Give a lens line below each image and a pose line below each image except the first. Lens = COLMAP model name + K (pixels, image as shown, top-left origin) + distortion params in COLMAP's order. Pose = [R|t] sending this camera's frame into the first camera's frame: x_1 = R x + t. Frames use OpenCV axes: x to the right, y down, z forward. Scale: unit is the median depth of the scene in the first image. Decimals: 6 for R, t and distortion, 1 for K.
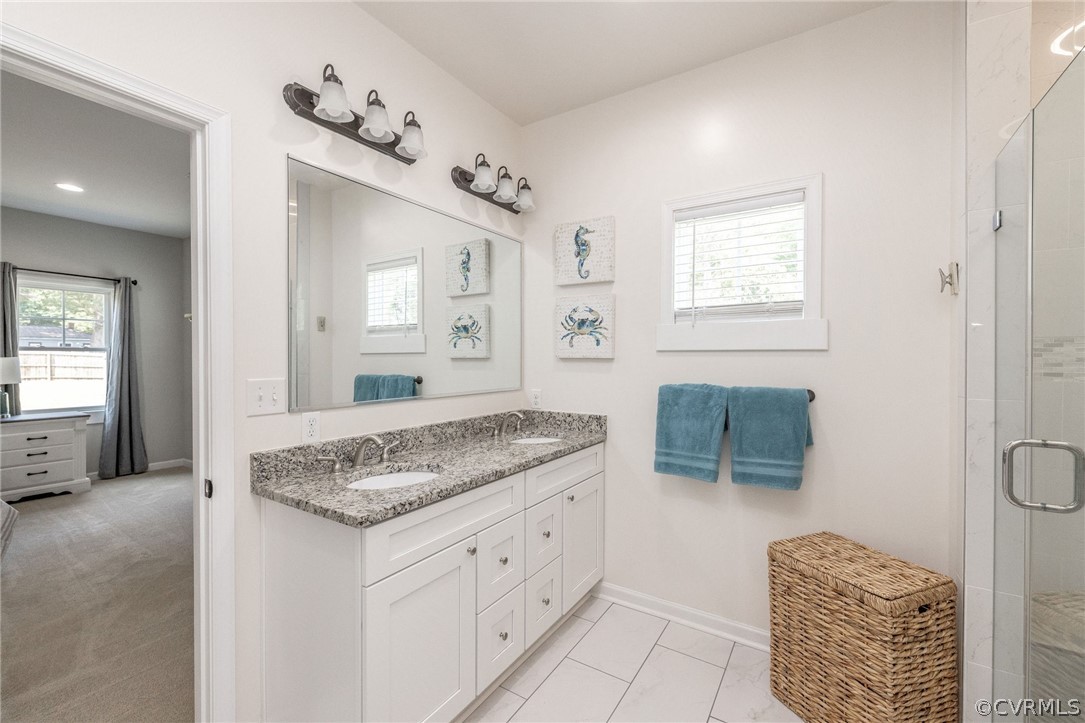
lens RADIAL K [[450.5, 0, 543.3], [0, 450.5, 360.5], [0, 0, 1]] dist [-0.002409, -0.000125]
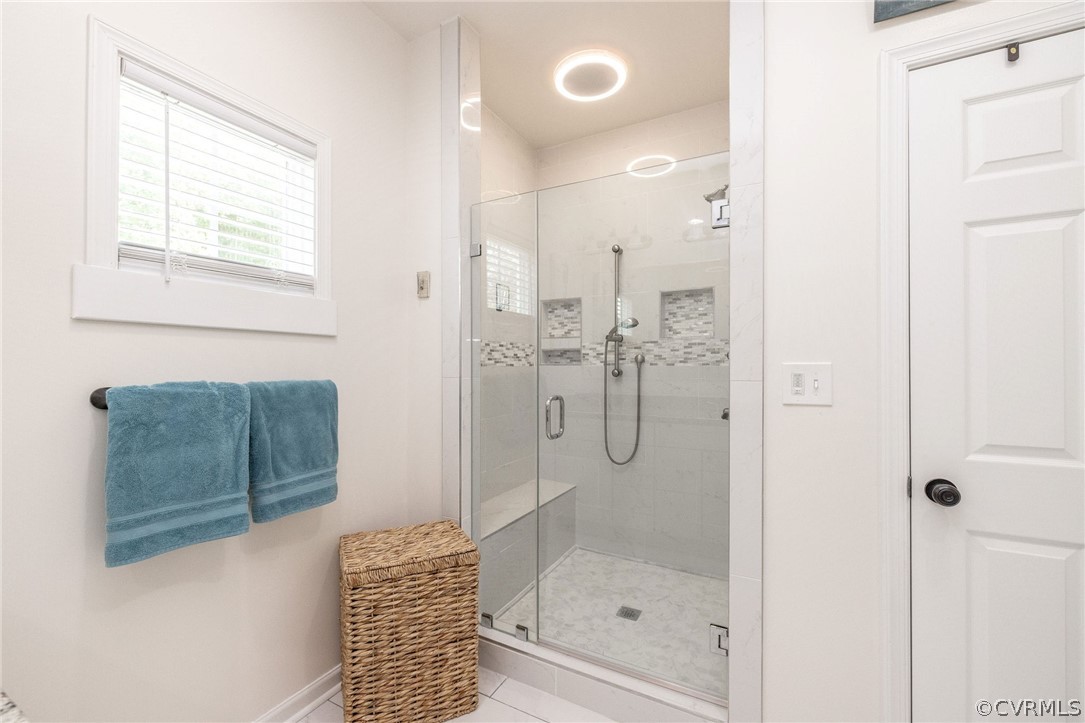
lens RADIAL K [[450.5, 0, 545.2], [0, 450.5, 362.3], [0, 0, 1]] dist [-0.002409, -0.000125]
pose [[-0.064930, 0.001643, 0.997888, -0.346720], [0.002162, 0.999997, -0.001505, 0.035558], [-0.997887, 0.002060, -0.064933, 0.735344]]
